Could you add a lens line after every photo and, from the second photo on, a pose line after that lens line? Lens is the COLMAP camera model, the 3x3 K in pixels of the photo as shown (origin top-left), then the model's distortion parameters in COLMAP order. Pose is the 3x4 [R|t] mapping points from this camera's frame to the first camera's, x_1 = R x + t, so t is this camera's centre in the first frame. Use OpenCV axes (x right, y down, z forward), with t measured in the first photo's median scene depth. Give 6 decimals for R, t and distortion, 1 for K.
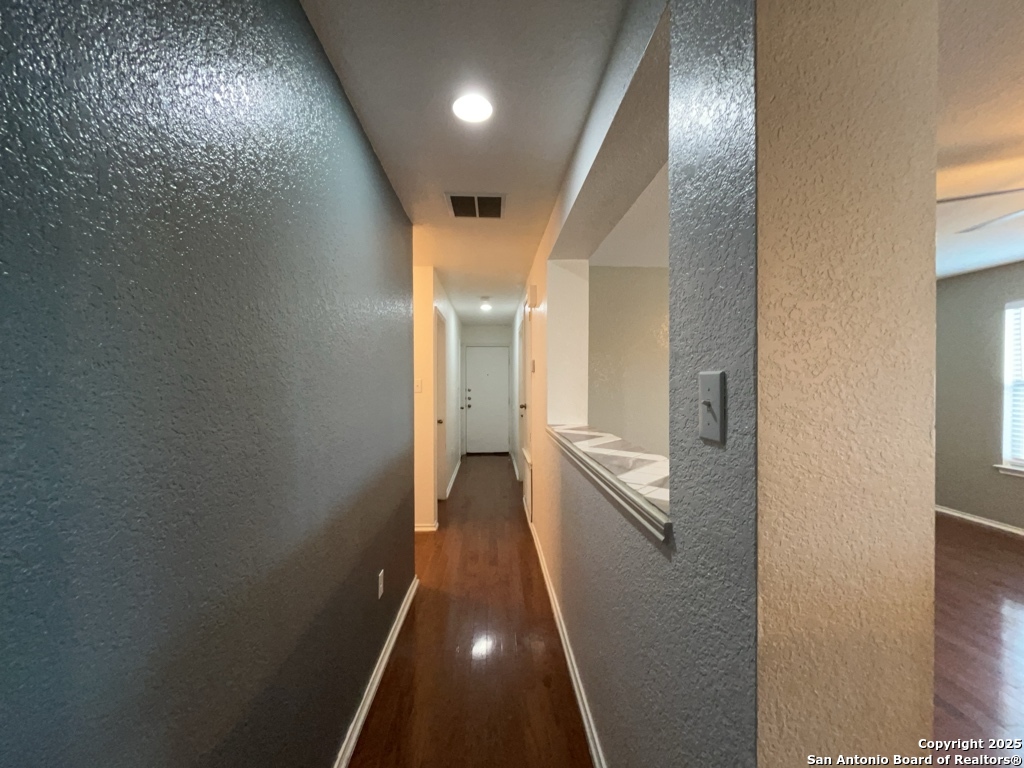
lens RADIAL K [[411.4, 0, 510.7], [0, 411.4, 385.5], [0, 0, 1]] dist [-0.004314, 0.000322]
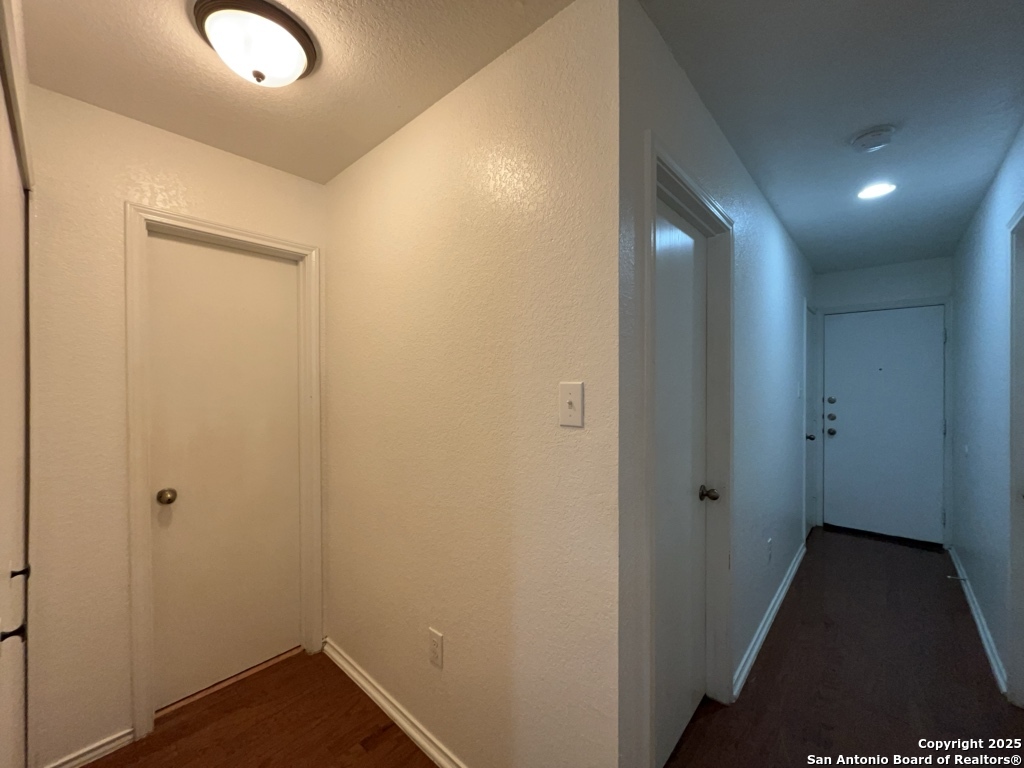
lens RADIAL K [[411.4, 0, 507.7], [0, 411.4, 389.5], [0, 0, 1]] dist [-0.004314, 0.000322]
pose [[0.706748, 0.000770, -0.707465, -0.025589], [-0.003633, 0.999990, -0.002540, -0.000630], [0.707456, 0.004365, 0.706744, 0.377479]]
